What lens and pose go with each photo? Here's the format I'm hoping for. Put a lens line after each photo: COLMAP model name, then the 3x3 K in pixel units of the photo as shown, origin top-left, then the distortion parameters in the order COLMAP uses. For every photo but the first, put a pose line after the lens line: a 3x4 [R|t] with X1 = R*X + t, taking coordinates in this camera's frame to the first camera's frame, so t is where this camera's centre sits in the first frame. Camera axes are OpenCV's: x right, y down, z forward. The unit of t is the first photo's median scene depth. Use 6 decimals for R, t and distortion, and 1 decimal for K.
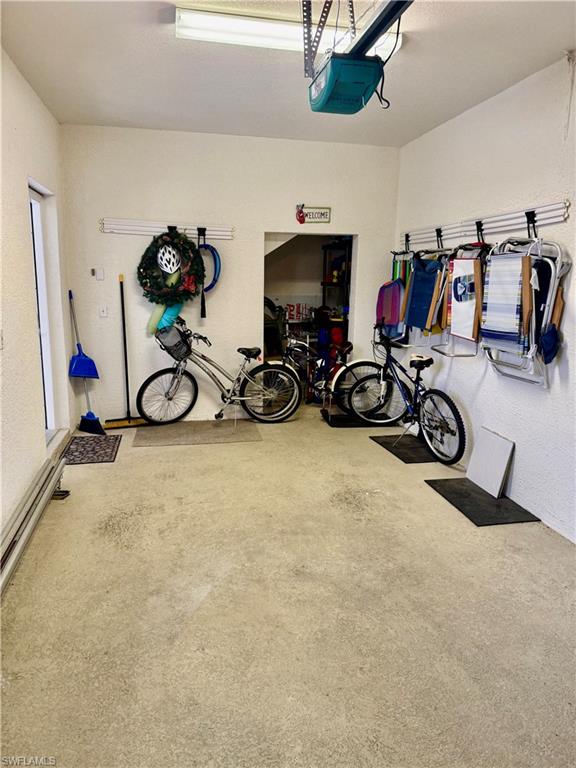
lens RADIAL K [[537.8, 0, 288.0], [0, 537.8, 384.0], [0, 0, 1]] dist [-0.000400, -0.000997]
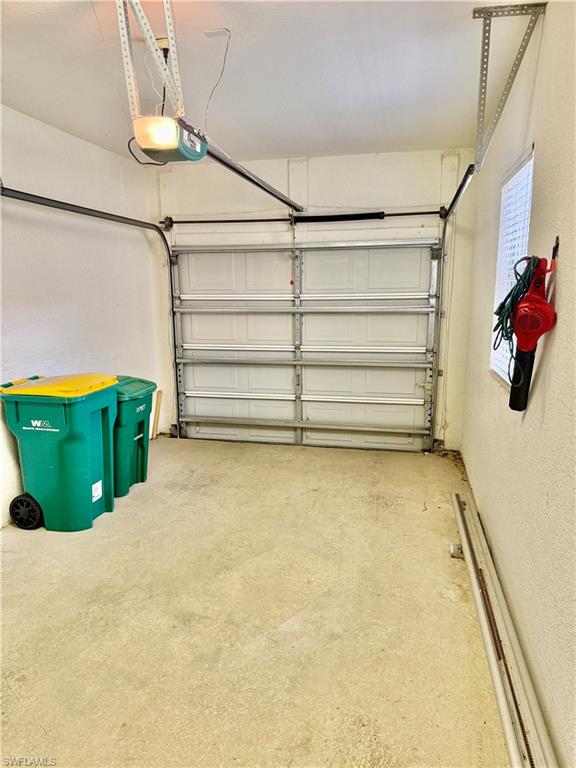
lens RADIAL K [[537.8, 0, 288.0], [0, 537.8, 384.0], [0, 0, 1]] dist [-0.000400, -0.000997]
pose [[-0.909555, -0.087656, 0.406233, -0.489509], [0.073618, 0.928059, 0.365084, -0.367194], [-0.409010, 0.361970, -0.837668, 1.568847]]
